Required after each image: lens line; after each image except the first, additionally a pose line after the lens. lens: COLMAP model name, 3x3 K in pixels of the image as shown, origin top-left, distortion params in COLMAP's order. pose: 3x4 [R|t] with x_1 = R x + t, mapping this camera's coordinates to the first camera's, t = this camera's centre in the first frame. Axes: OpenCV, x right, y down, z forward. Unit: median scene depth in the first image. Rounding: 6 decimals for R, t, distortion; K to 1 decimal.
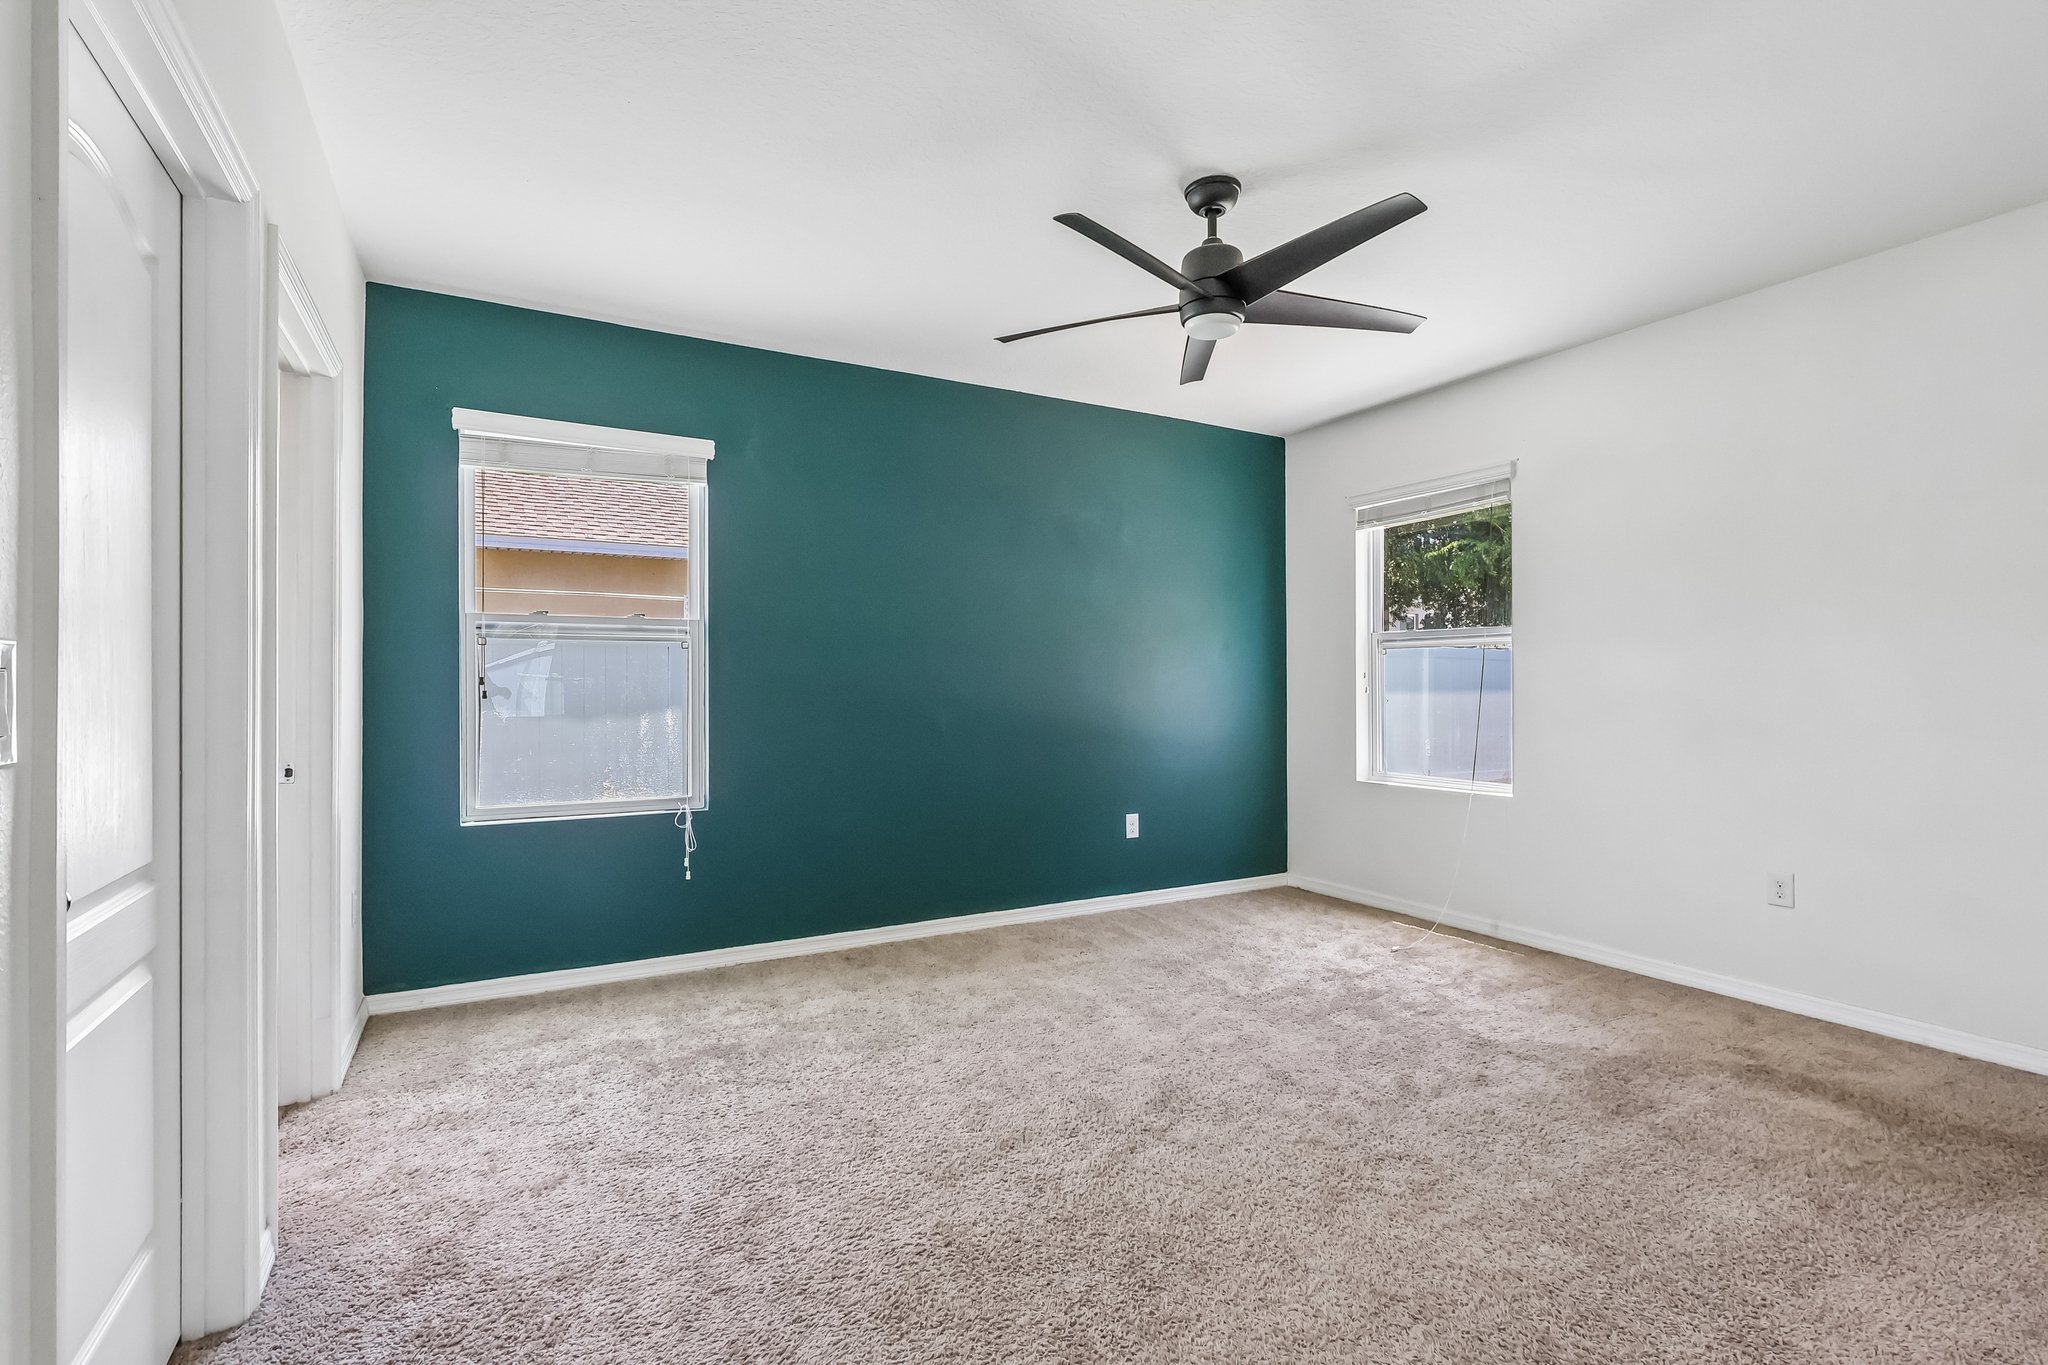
lens RADIAL K [[942.2, 0, 1024.4], [0, 942.2, 680.6], [0, 0, 1]] dist [-0.003350, 0.001387]
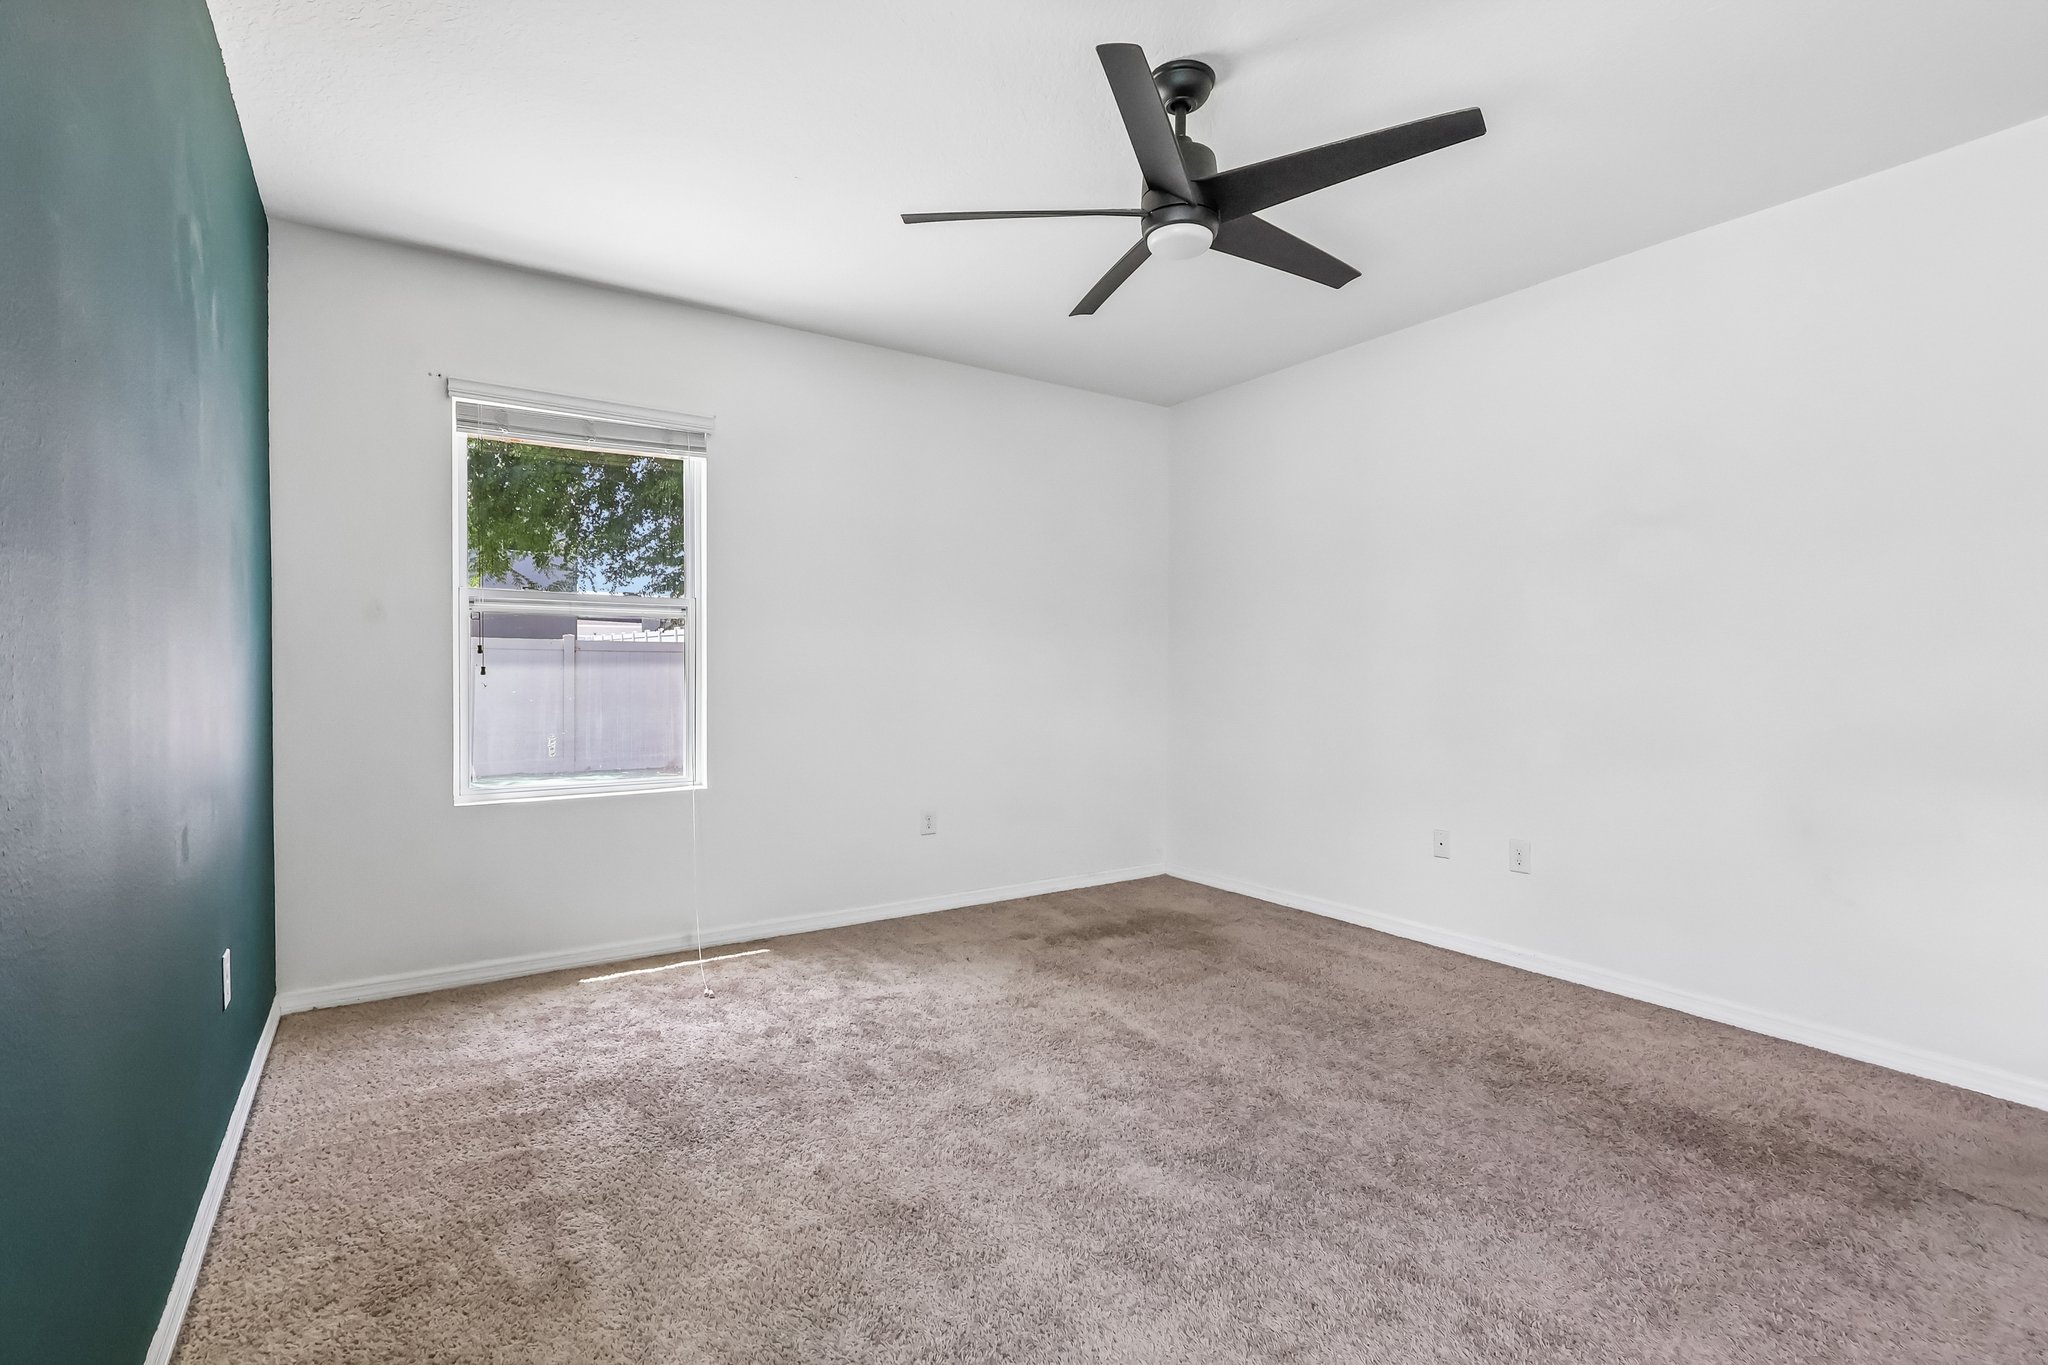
lens RADIAL K [[942.2, 0, 1022.3], [0, 942.2, 678.7], [0, 0, 1]] dist [-0.003350, 0.001387]
pose [[-0.074129, -0.005450, 0.997234, -0.514803], [-0.005821, 0.999970, 0.005033, 0.015831], [-0.997232, -0.005432, -0.074159, 0.972615]]
